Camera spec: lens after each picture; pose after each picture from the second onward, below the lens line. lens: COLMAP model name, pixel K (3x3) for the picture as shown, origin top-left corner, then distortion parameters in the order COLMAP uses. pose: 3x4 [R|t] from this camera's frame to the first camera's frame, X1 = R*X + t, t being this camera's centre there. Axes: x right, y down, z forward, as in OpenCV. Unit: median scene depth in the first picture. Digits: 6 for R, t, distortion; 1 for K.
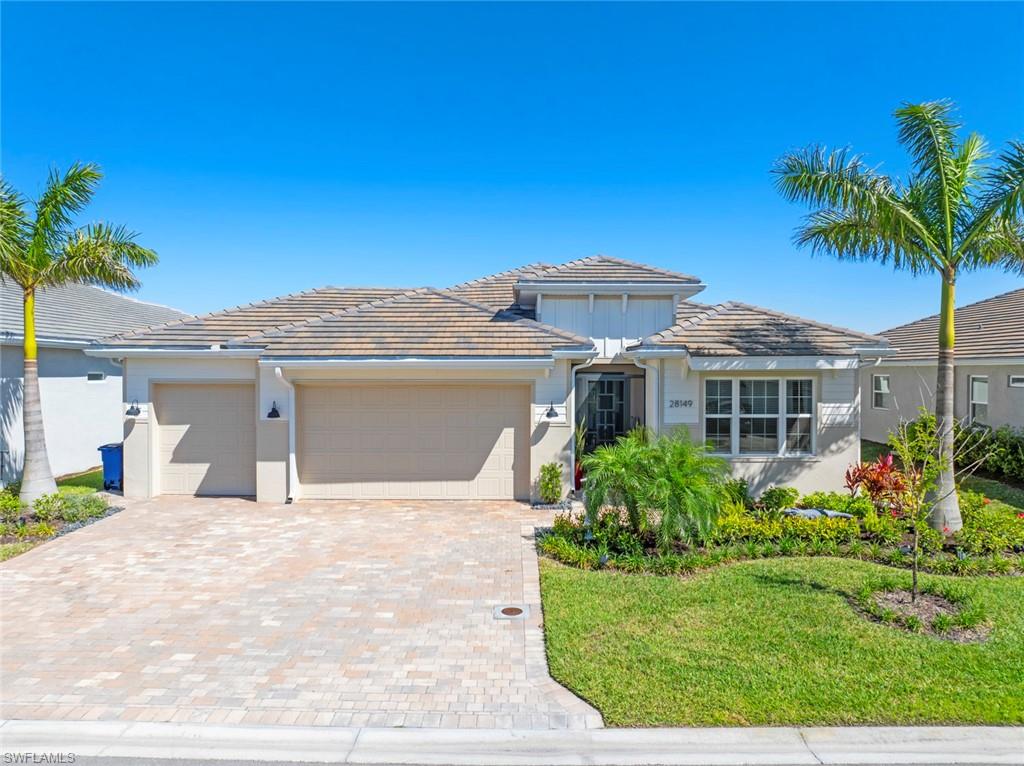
lens RADIAL K [[745.5, 0, 512.0], [0, 745.5, 383.0], [0, 0, 1]] dist [-0.042549, -0.001032]
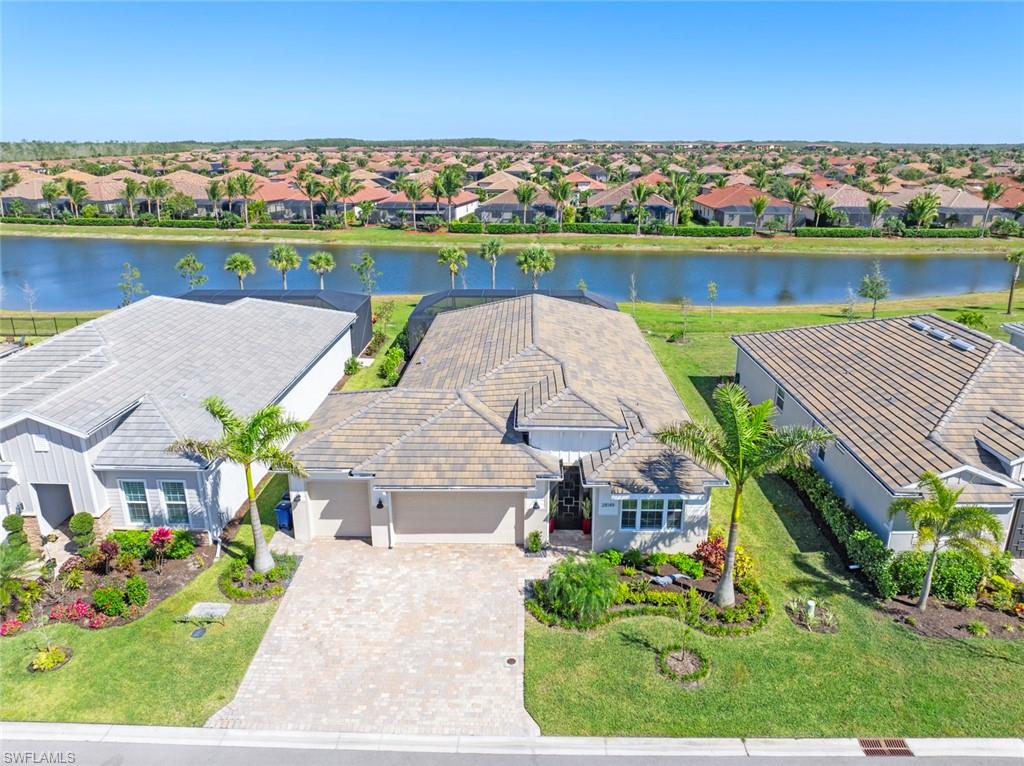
lens RADIAL K [[745.5, 0, 512.0], [0, 745.5, 383.0], [0, 0, 1]] dist [-0.042549, -0.001032]
pose [[0.999863, 0.001574, -0.016475, 0.033982], [0.003259, 0.957245, 0.289261, -1.055031], [0.016226, -0.289275, 0.957109, -0.866203]]
